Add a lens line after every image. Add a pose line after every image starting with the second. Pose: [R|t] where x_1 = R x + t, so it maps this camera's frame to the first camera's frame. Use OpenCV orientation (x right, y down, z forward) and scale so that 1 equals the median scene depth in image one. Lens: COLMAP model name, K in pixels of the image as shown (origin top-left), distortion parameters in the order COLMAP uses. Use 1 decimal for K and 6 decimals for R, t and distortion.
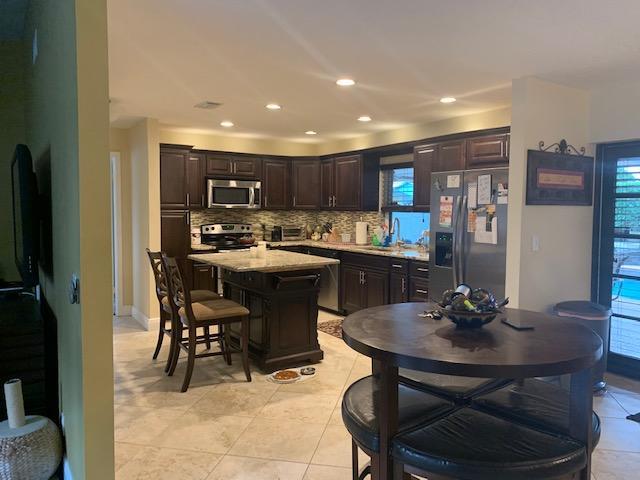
lens RADIAL K [[484.1, 0, 321.1], [0, 484.1, 238.1], [0, 0, 1]] dist [0.011042, 0.007144]
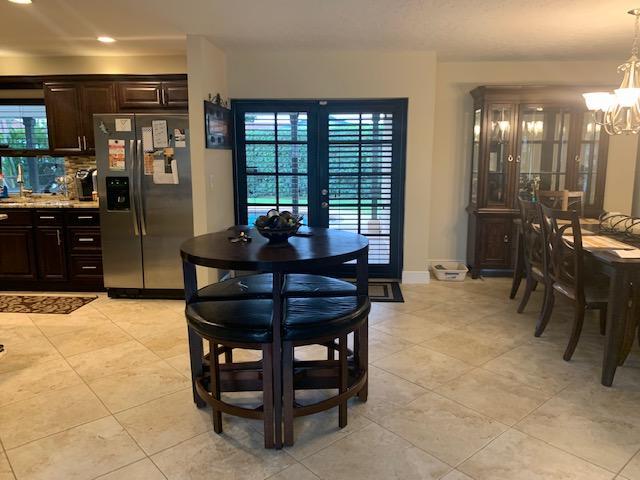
lens RADIAL K [[484.1, 0, 321.4], [0, 484.1, 240.0], [0, 0, 1]] dist [0.011042, 0.007144]
pose [[0.601089, -0.142372, 0.786399, -0.322191], [0.052570, 0.988917, 0.138854, 0.001560], [-0.797451, -0.042123, 0.601911, 0.056828]]
